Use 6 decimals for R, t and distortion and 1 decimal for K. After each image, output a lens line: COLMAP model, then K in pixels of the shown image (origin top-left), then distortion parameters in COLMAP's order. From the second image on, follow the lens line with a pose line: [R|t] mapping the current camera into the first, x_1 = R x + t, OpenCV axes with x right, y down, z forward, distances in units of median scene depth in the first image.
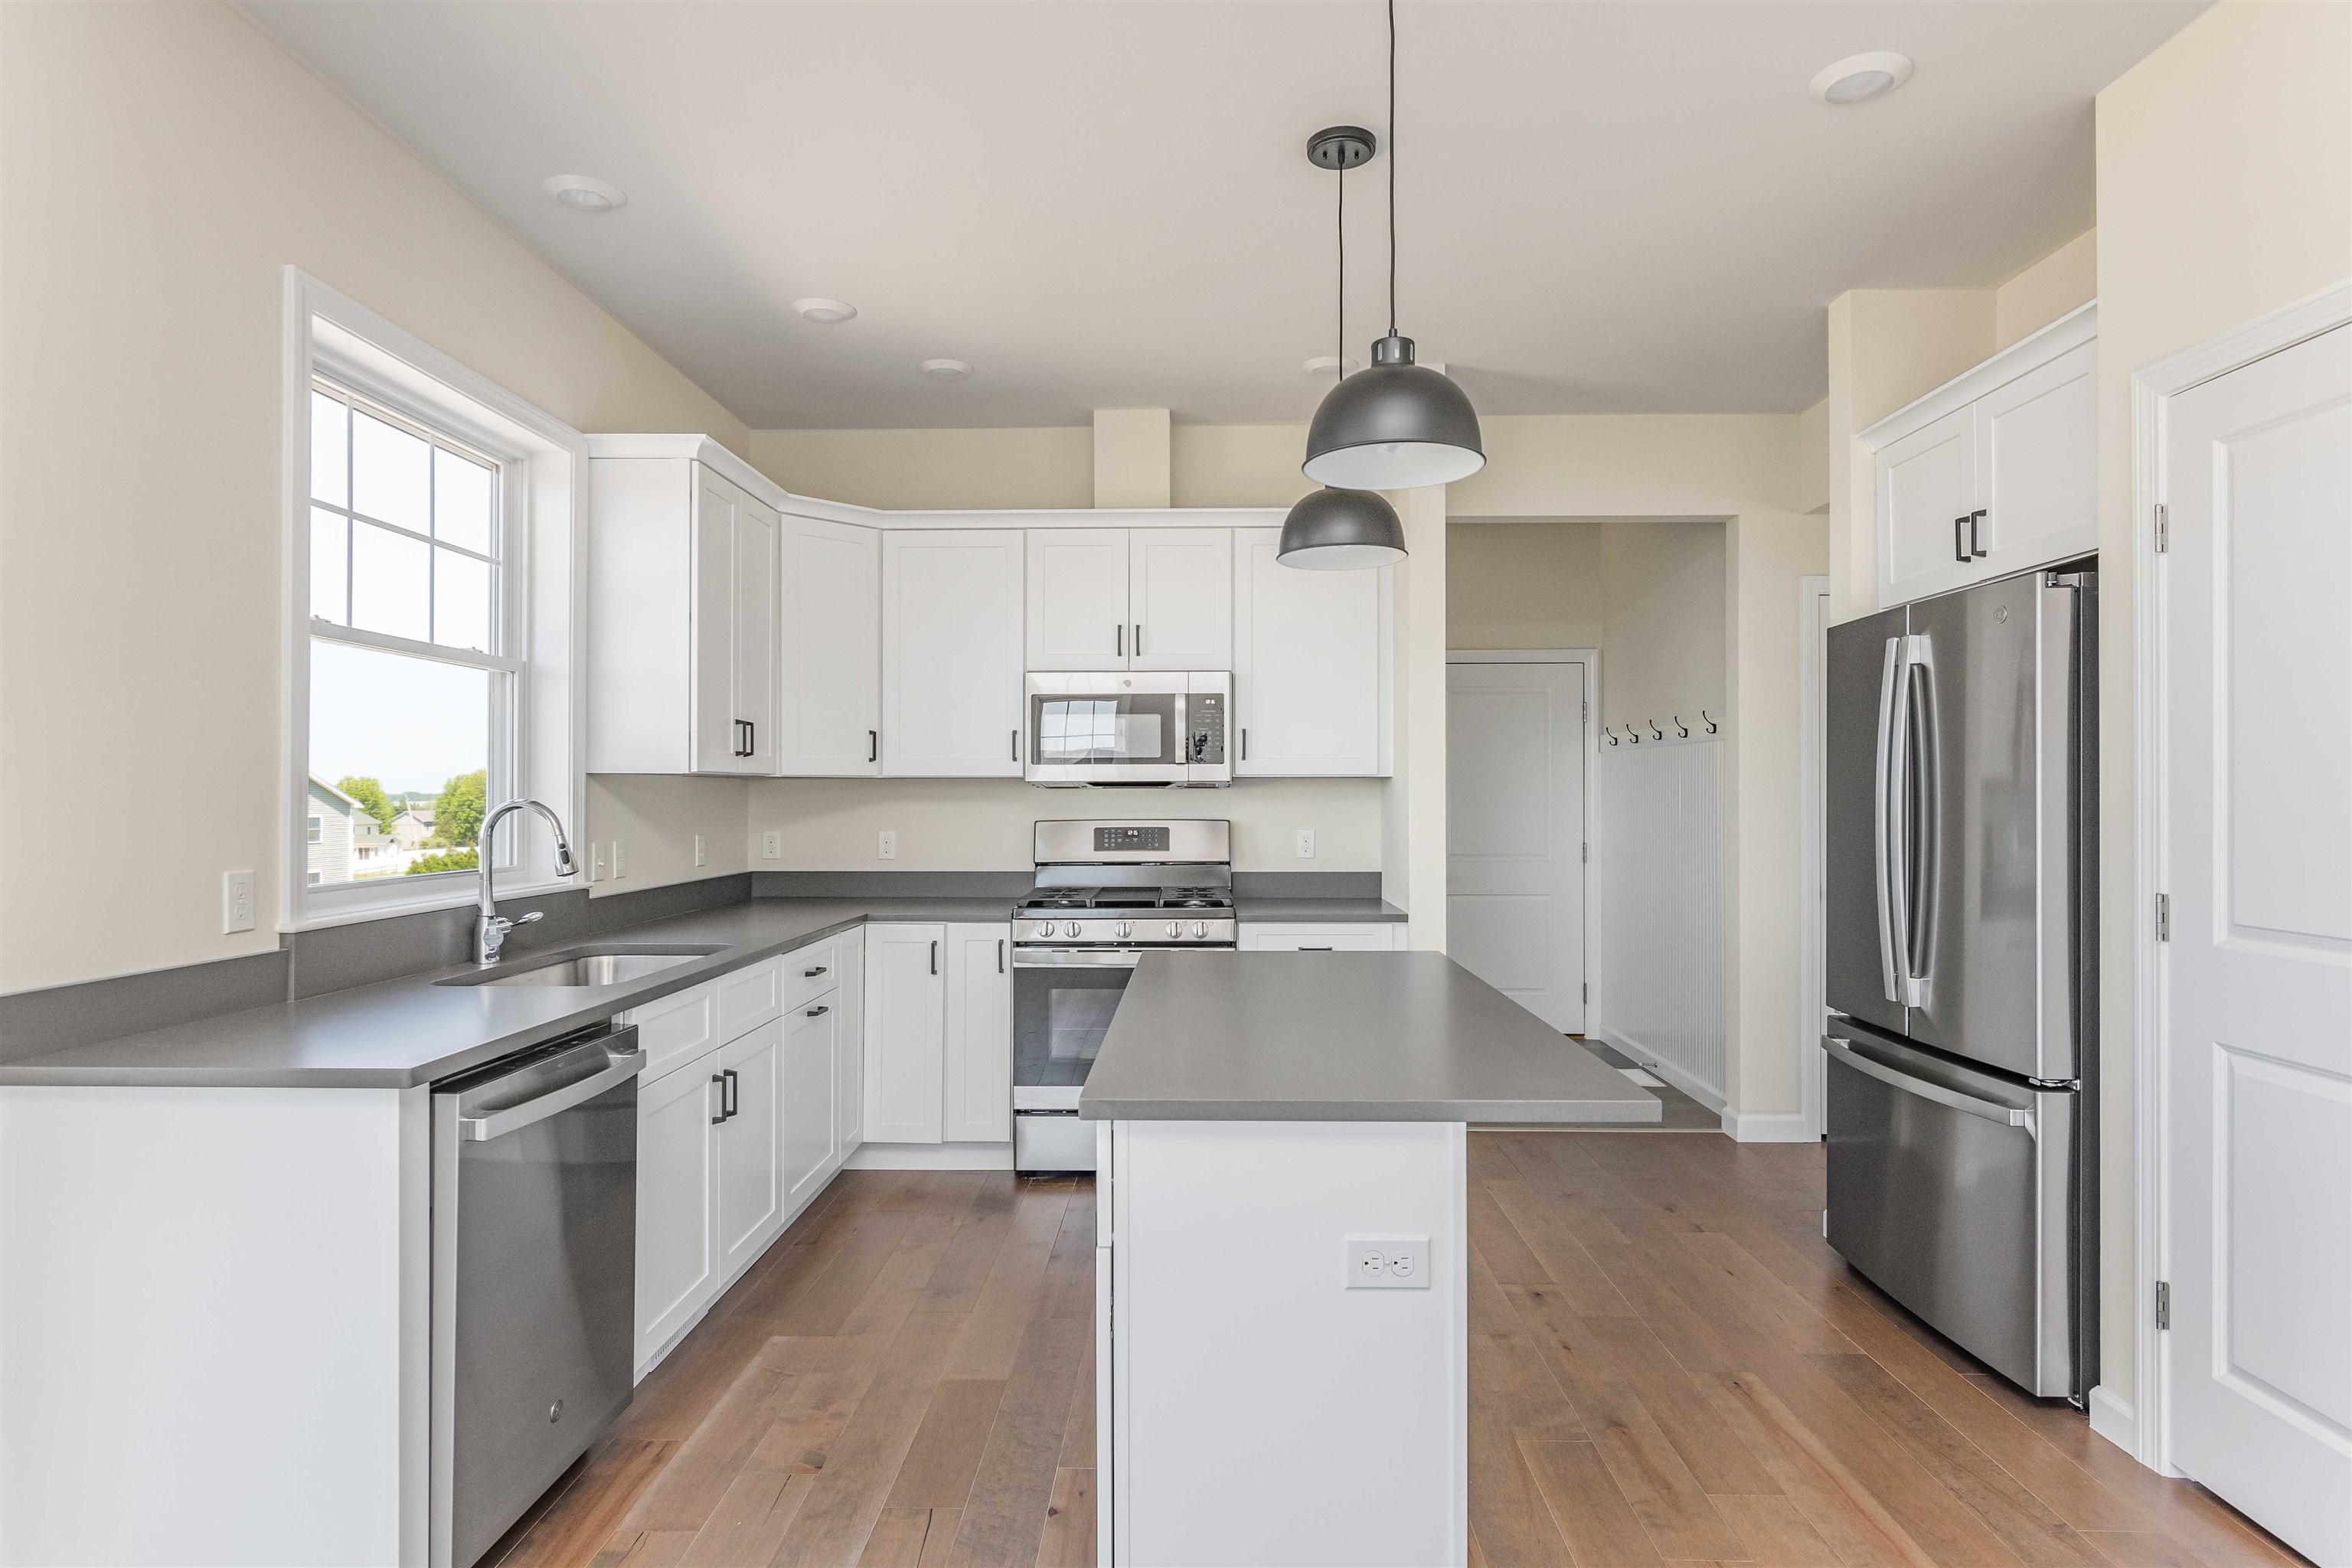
lens RADIAL K [[1242.2, 0, 1176.0], [0, 1242.2, 784.0], [0, 0, 1]] dist [-0.000789, -0.000047]
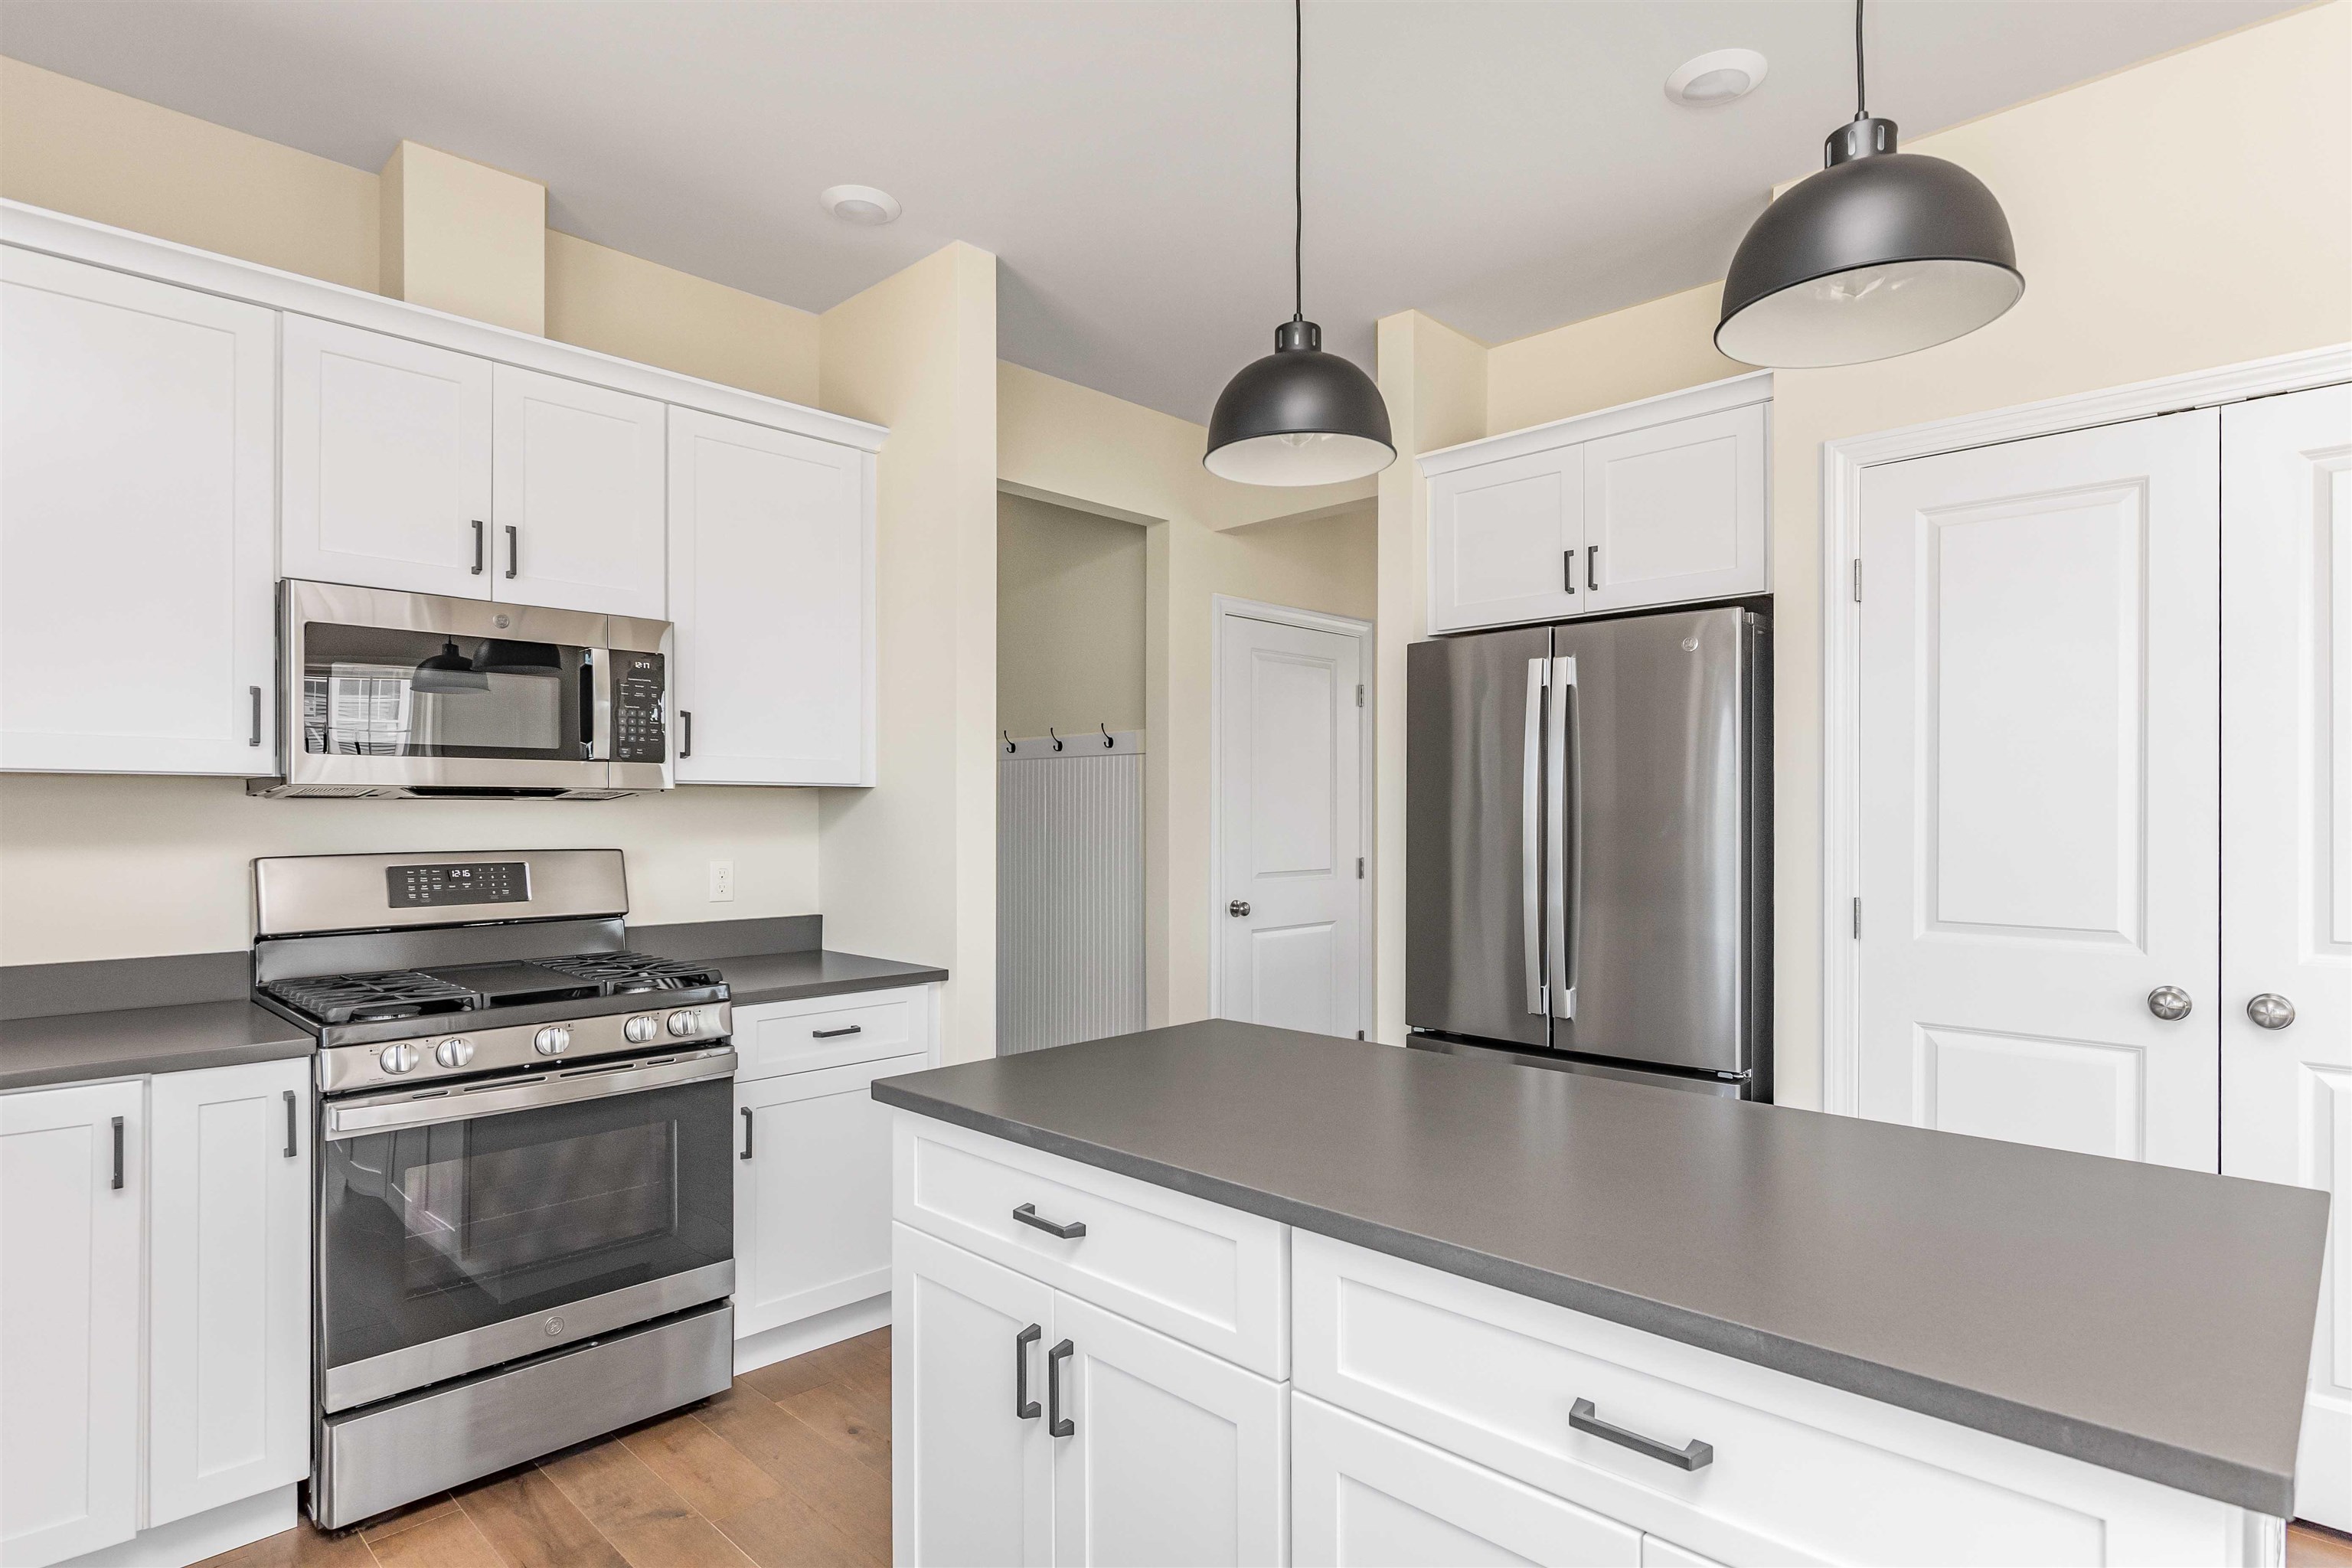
lens RADIAL K [[1233.9, 0, 1176.0], [0, 1233.9, 784.0], [0, 0, 1]] dist [-0.001970, -0.000836]
pose [[0.678902, 0.016929, 0.734034, -0.250992], [-0.006996, 0.999838, -0.016589, 0.003931], [-0.734196, 0.006127, 0.678910, 0.365566]]
